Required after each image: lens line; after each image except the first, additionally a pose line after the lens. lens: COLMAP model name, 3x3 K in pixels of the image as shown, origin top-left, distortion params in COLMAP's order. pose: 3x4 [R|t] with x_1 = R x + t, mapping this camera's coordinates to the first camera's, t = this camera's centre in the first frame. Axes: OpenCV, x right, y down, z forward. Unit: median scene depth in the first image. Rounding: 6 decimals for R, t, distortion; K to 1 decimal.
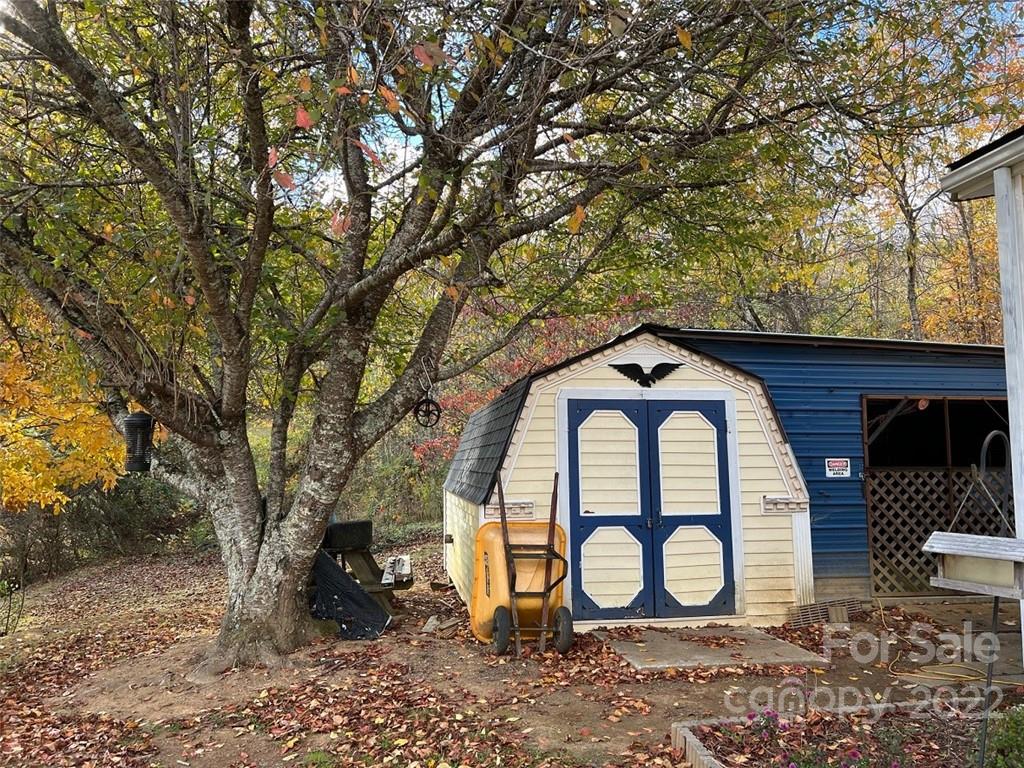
lens RADIAL K [[767.7, 0, 515.6], [0, 767.7, 384.2], [0, 0, 1]] dist [0.059865, -0.068069]
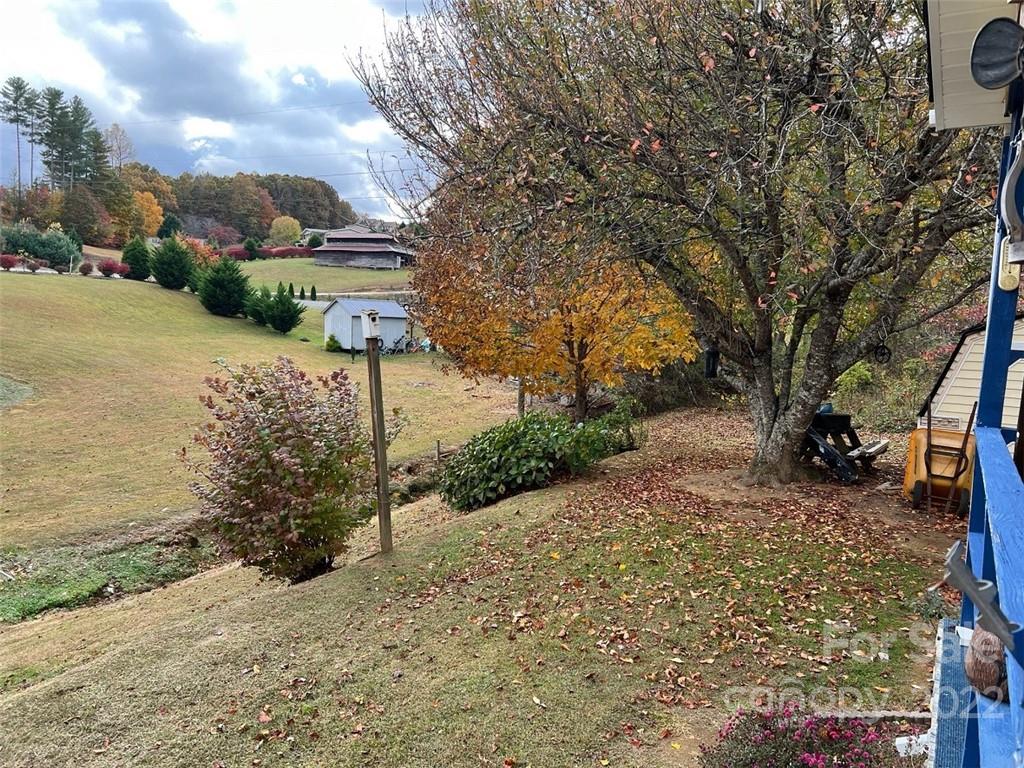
lens RADIAL K [[767.7, 0, 515.6], [0, 767.7, 384.2], [0, 0, 1]] dist [0.059865, -0.068069]
pose [[0.767467, 0.099632, -0.633300, 0.297919], [0.016315, 0.984495, 0.174654, -0.179547], [0.640881, -0.144373, 0.753941, -0.636319]]
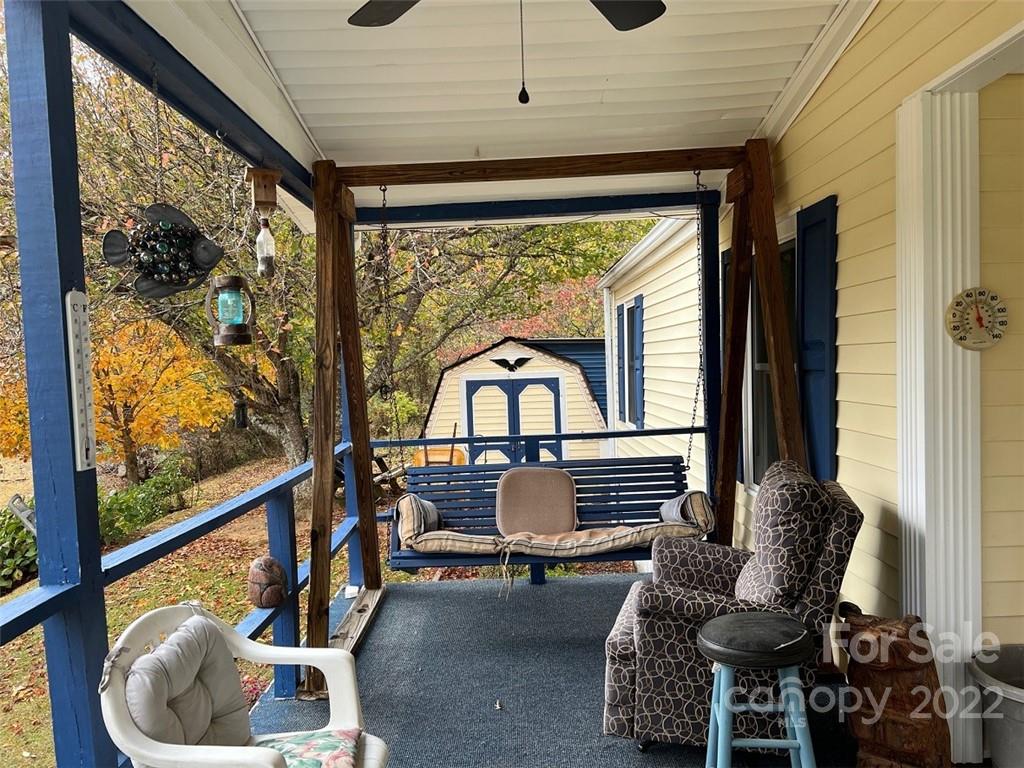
lens RADIAL K [[767.7, 0, 515.6], [0, 767.7, 384.2], [0, 0, 1]] dist [0.059865, -0.068069]
pose [[0.985860, -0.020935, -0.166257, 0.482992], [0.042814, 0.990703, 0.129128, -0.199873], [0.162008, -0.134420, 0.977591, -0.735712]]
